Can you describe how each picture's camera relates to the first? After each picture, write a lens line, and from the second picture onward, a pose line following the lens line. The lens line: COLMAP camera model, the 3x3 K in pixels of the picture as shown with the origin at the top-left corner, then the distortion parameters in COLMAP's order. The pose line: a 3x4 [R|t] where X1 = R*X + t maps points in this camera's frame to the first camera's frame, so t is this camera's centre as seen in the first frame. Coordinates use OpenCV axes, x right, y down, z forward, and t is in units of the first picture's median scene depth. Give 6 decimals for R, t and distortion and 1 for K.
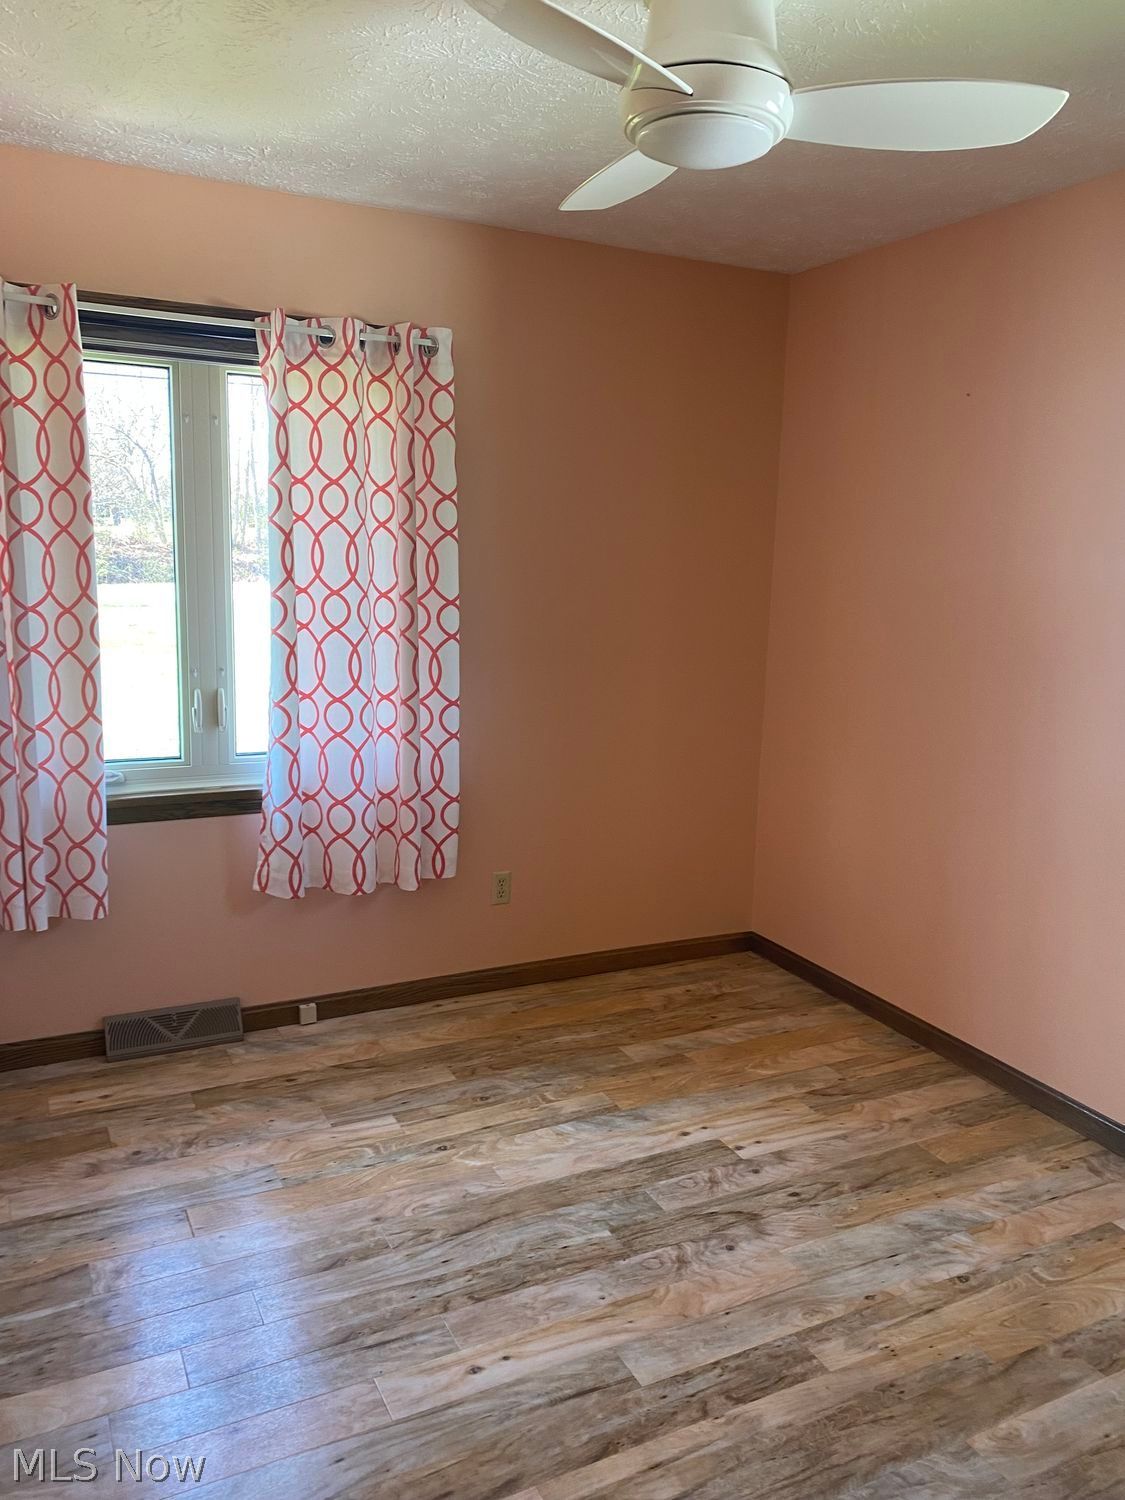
lens RADIAL K [[1145.4, 0, 564.1], [0, 1145.4, 749.6], [0, 0, 1]] dist [0.000643, 0.007869]
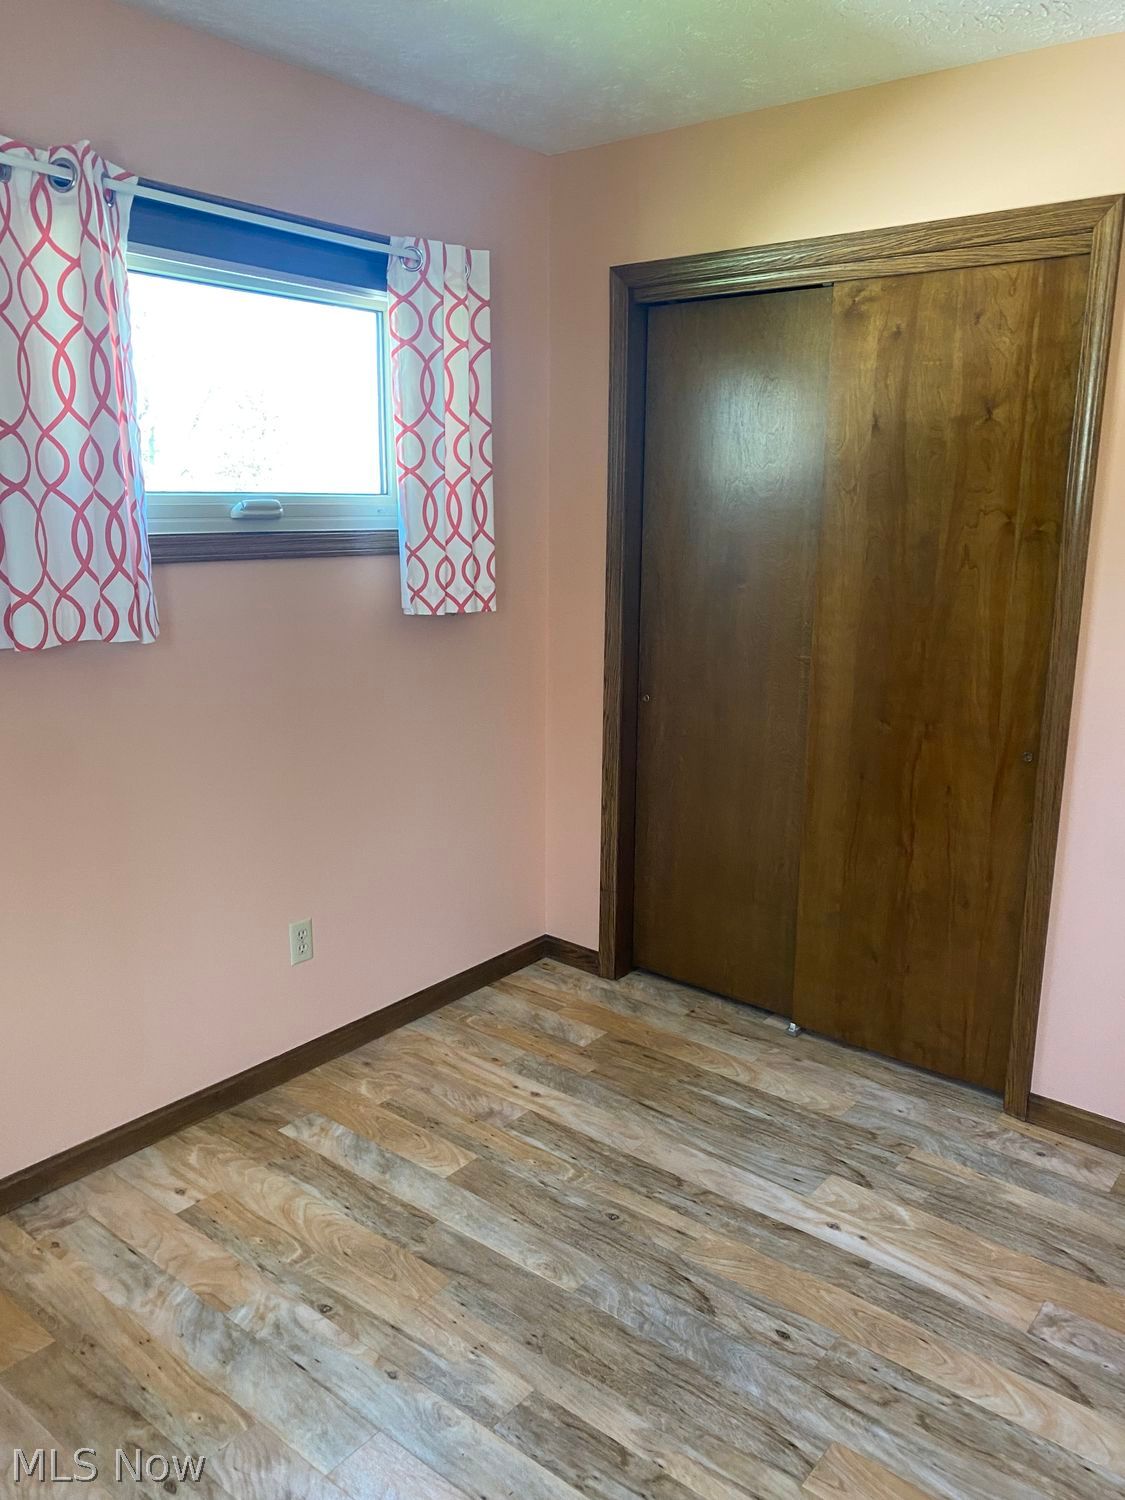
lens RADIAL K [[1145.4, 0, 563.2], [0, 1145.4, 750.8], [0, 0, 1]] dist [0.000643, 0.007869]
pose [[-0.415558, -0.230215, 0.879950, -0.459992], [0.140415, 0.939604, 0.312133, -0.223711], [-0.898663, 0.253268, -0.358134, 1.138661]]
